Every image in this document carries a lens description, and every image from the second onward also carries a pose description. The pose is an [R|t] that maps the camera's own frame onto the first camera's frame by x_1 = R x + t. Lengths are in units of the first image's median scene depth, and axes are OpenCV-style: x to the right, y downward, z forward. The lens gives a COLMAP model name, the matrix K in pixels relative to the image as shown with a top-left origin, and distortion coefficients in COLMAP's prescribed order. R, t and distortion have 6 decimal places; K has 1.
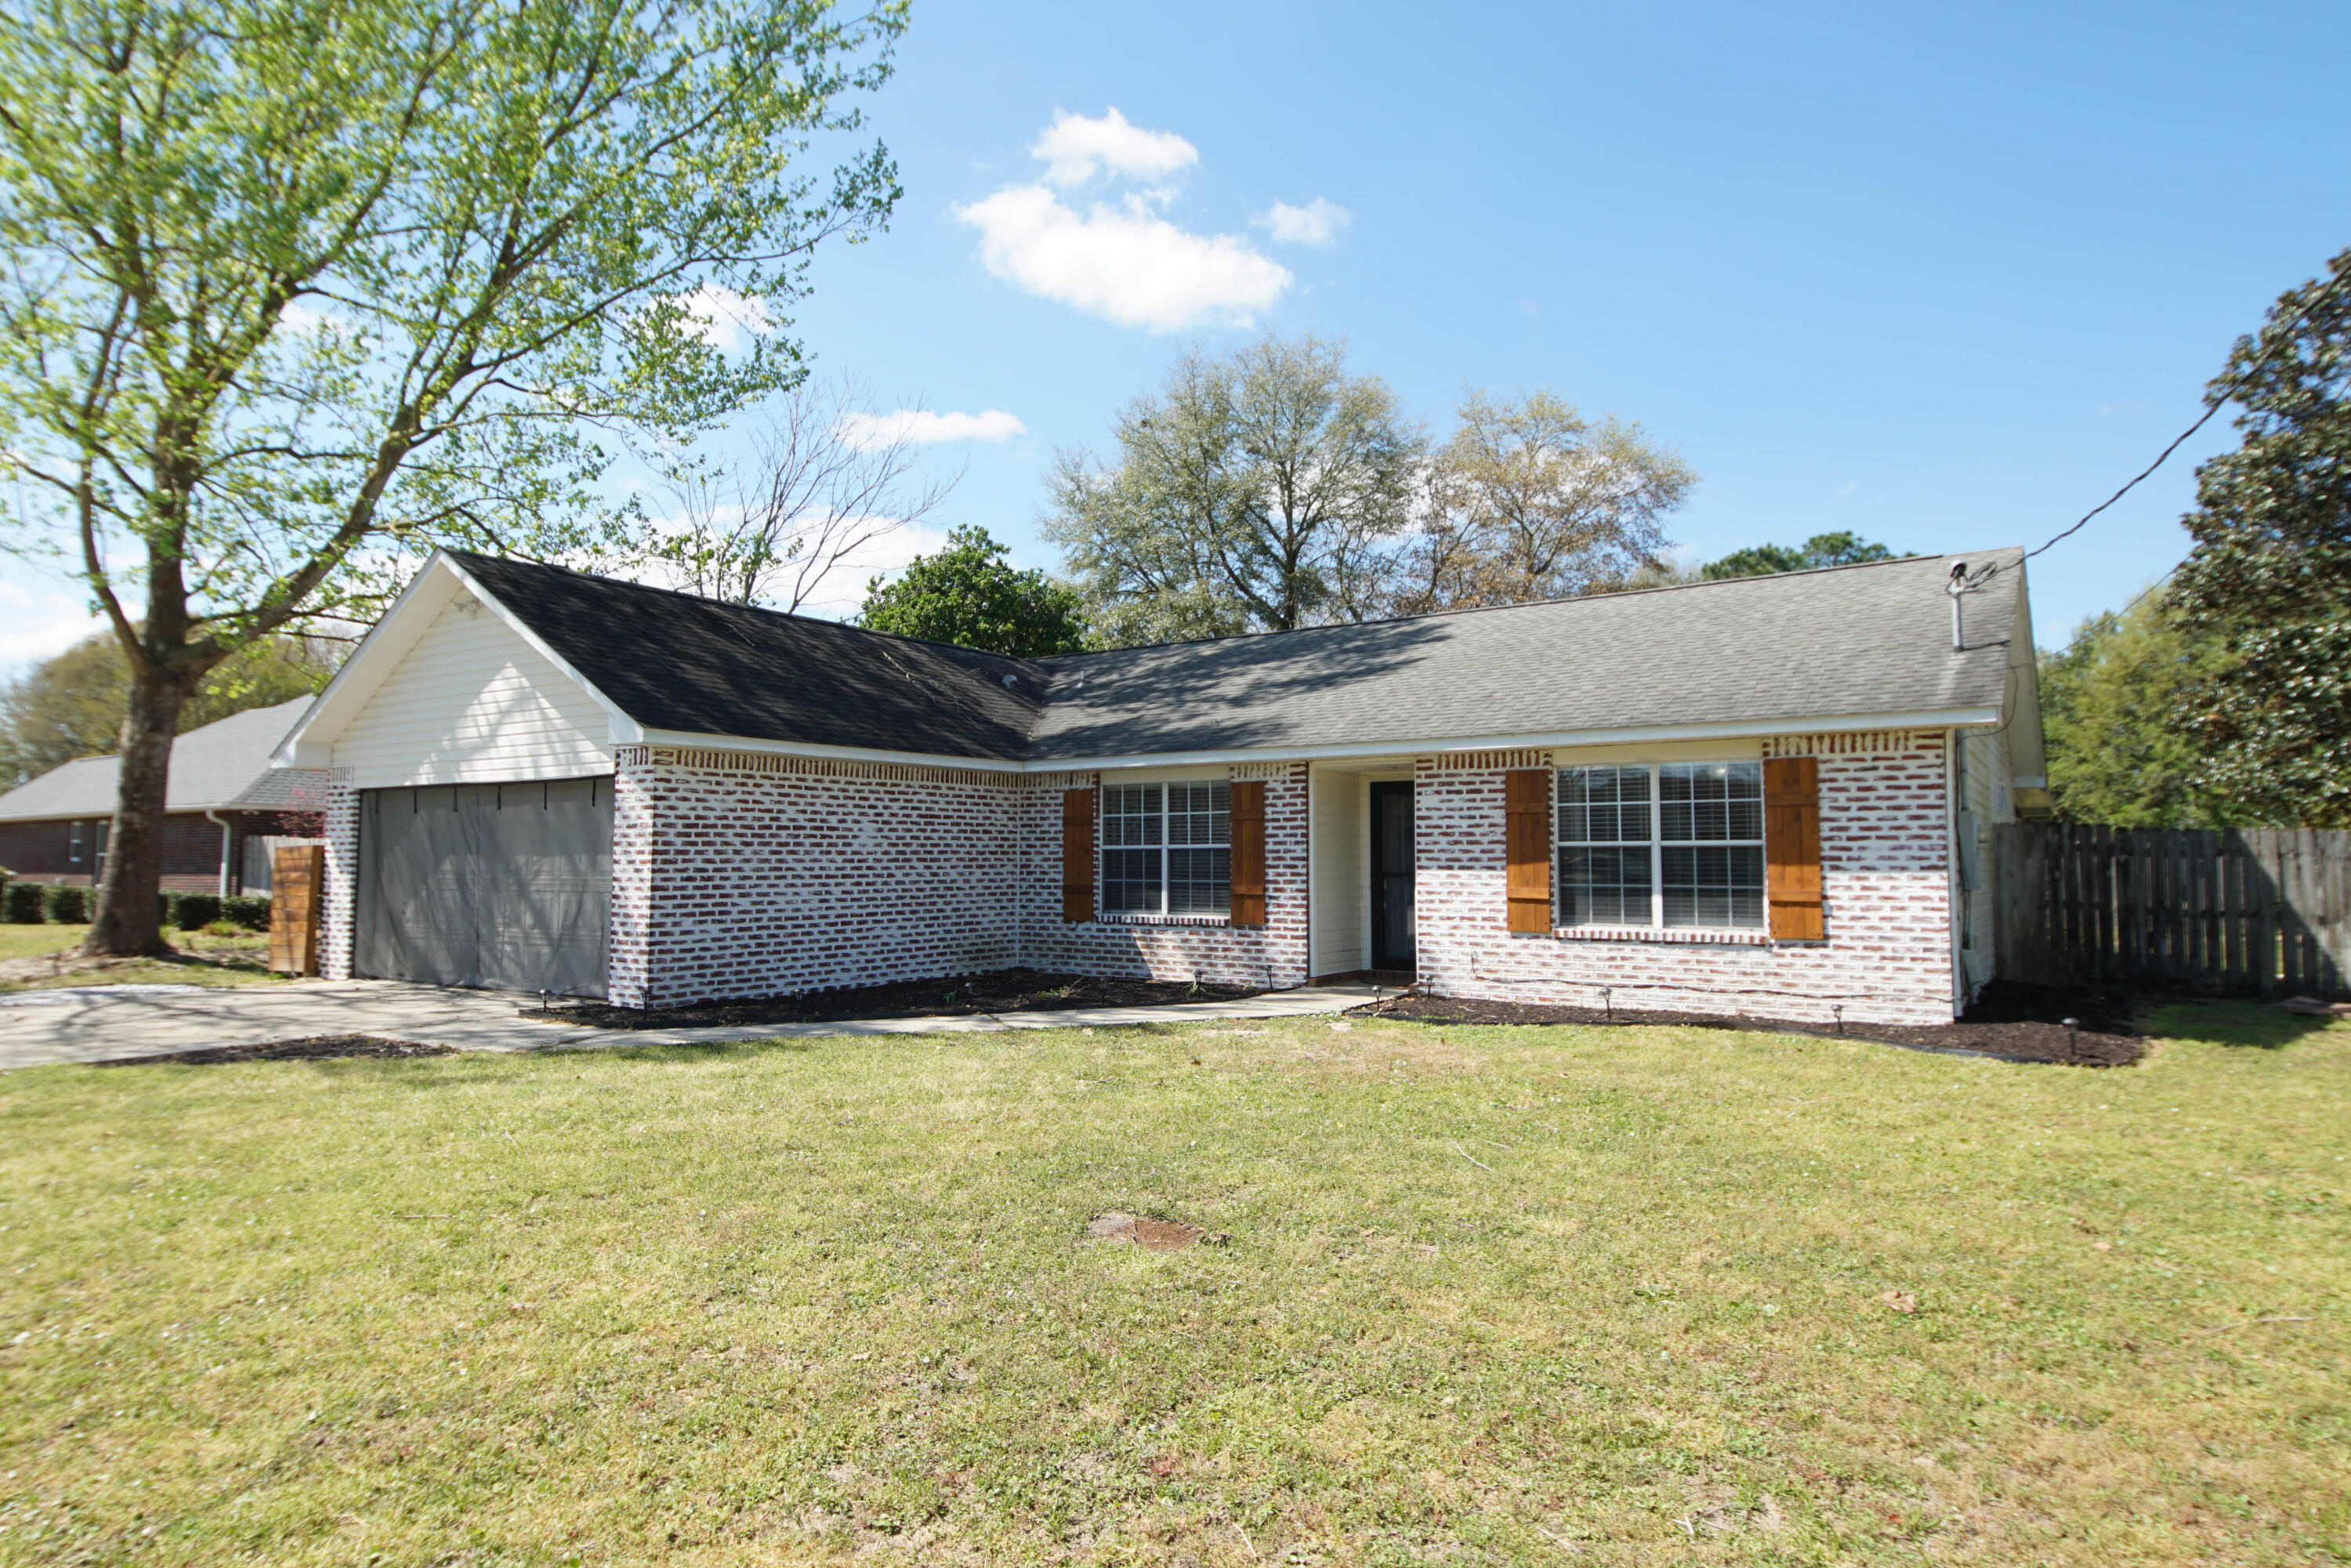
lens RADIAL K [[1368.2, 0, 1161.4], [0, 1368.2, 787.0], [0, 0, 1]] dist [0.007363, -0.009401]
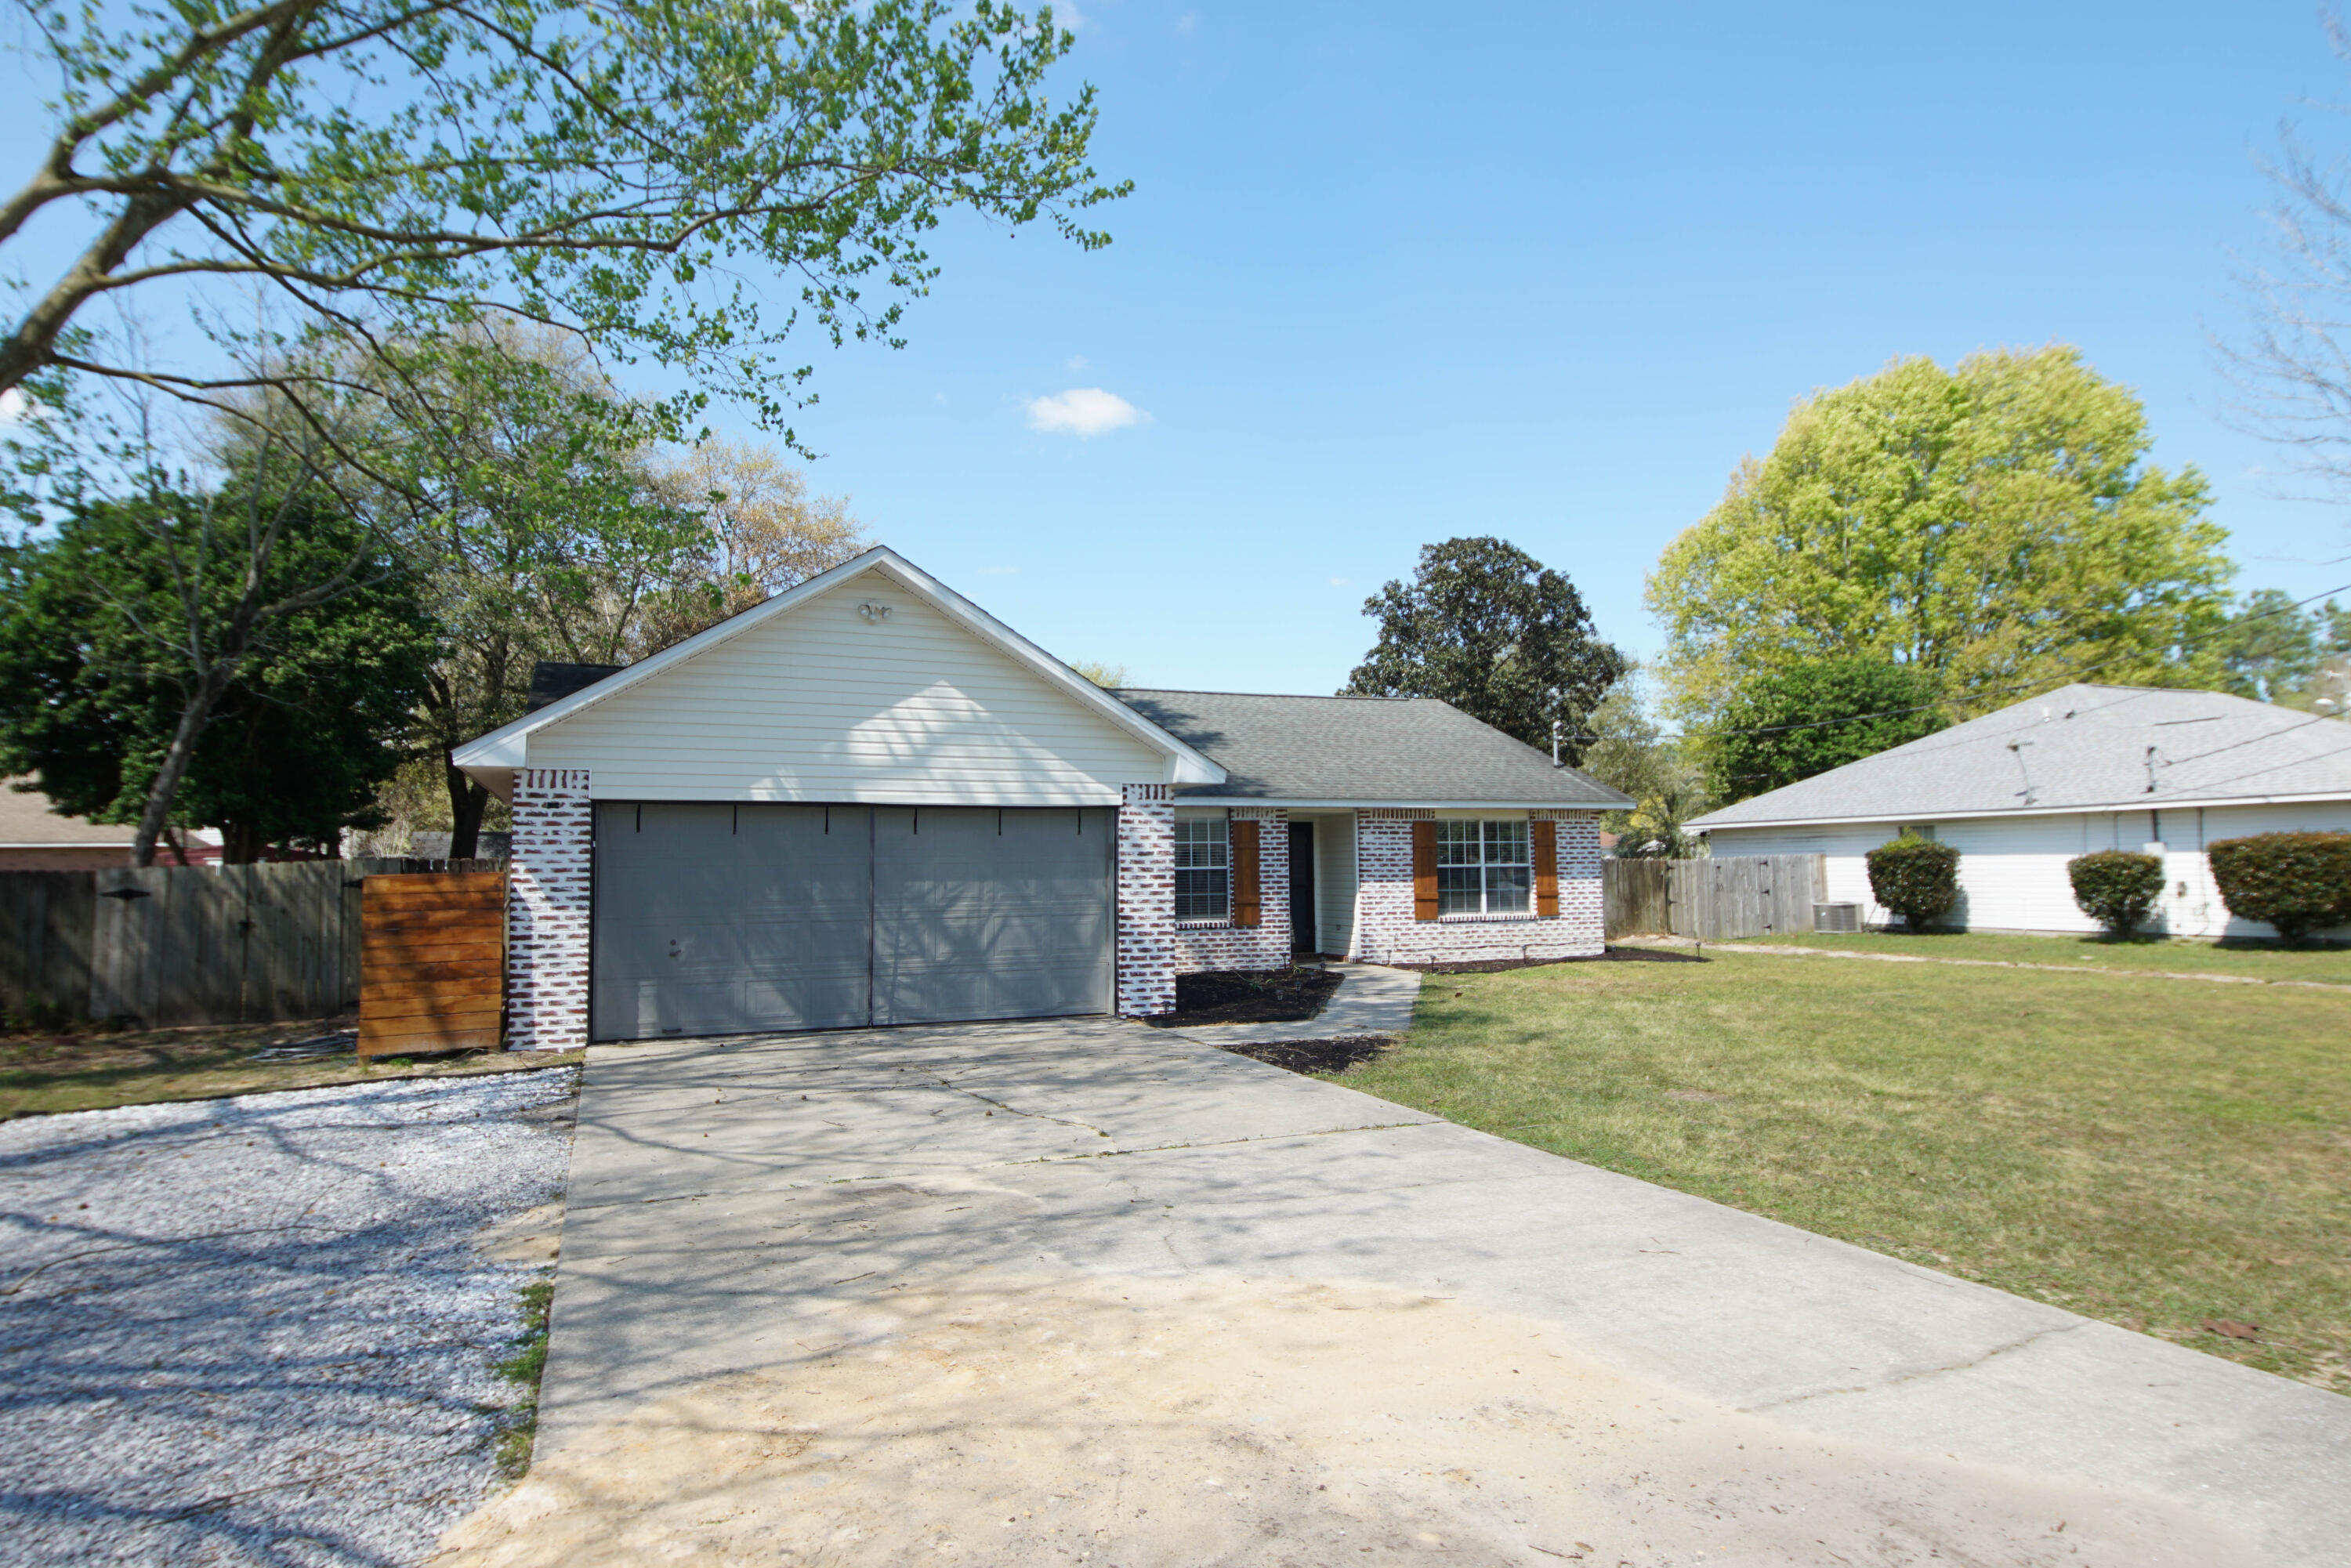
lens RADIAL K [[1368.2, 0, 1179.5], [0, 1368.2, 790.0], [0, 0, 1]] dist [0.007363, -0.009401]
pose [[0.534860, 0.042645, 0.843864, -1.257172], [-0.035737, 0.998974, -0.027833, 0.006700], [-0.844184, -0.015270, 0.535835, 0.361751]]
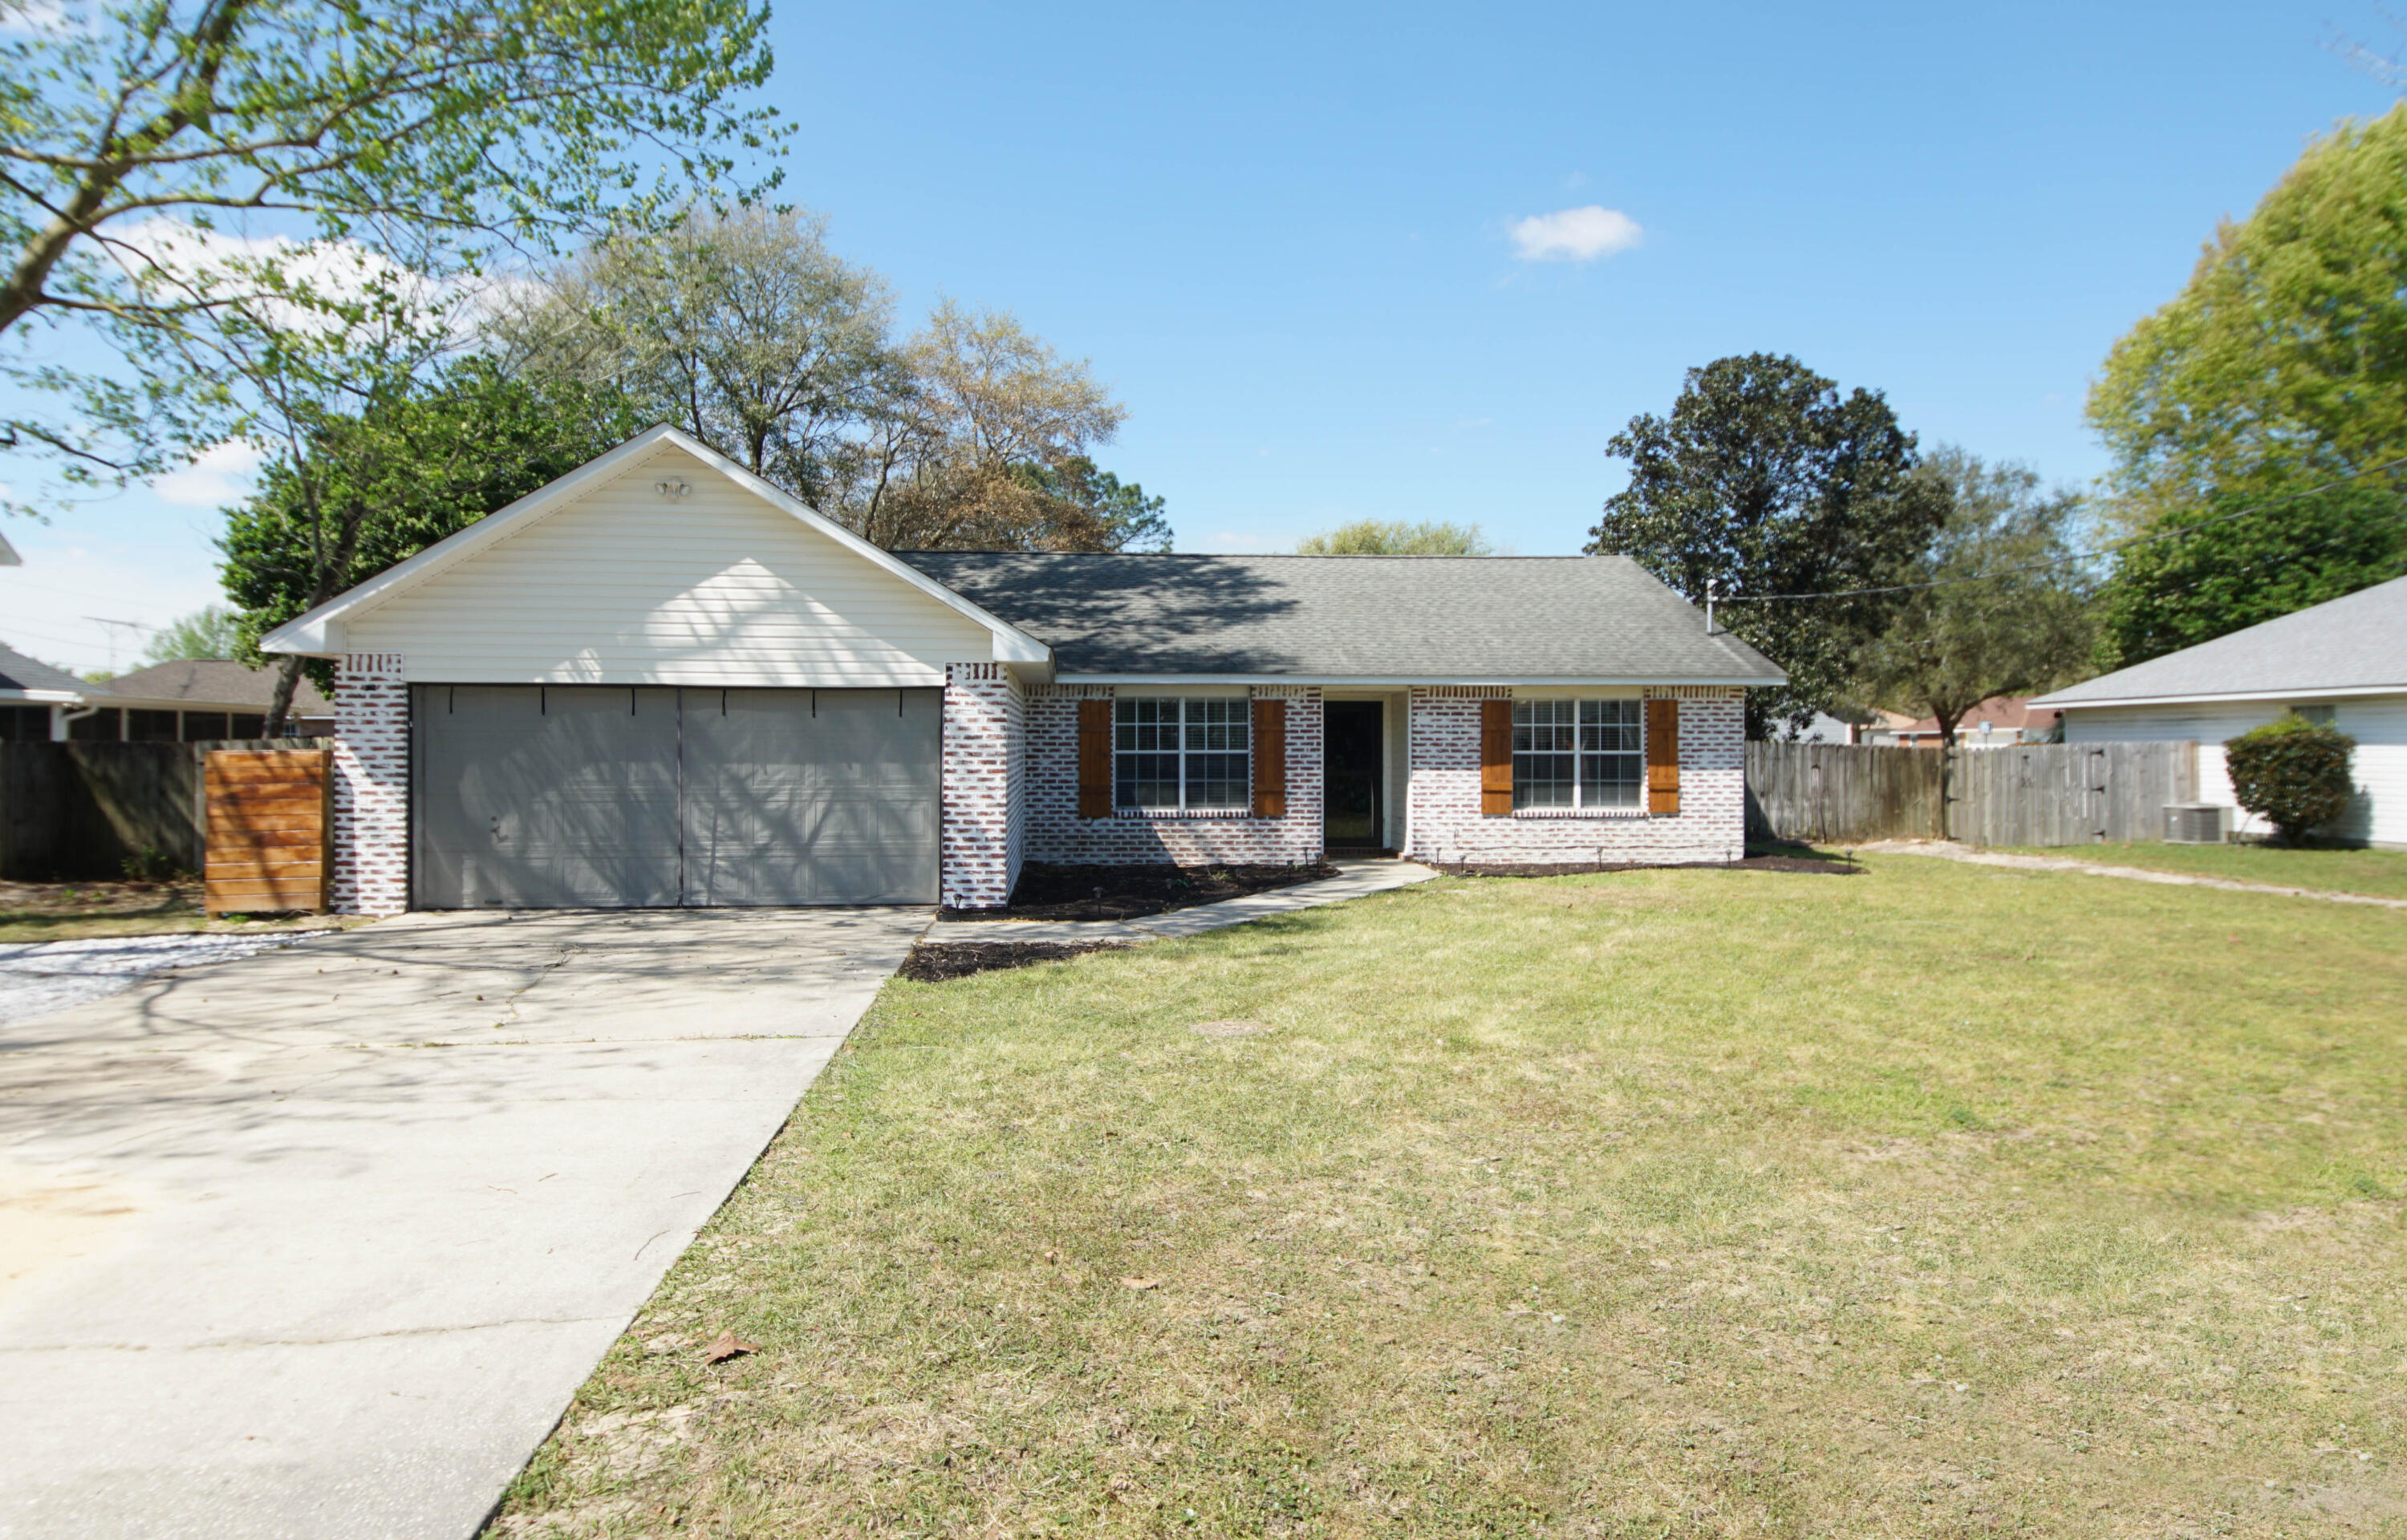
lens RADIAL K [[1462.4, 0, 1186.7], [0, 1462.4, 754.5], [0, 0, 1]] dist [0.002805, -0.005151]
pose [[0.772635, -0.002441, 0.634846, -0.926327], [-0.035219, 0.998288, 0.046702, -0.015181], [-0.633873, -0.058442, 0.771226, 0.031664]]
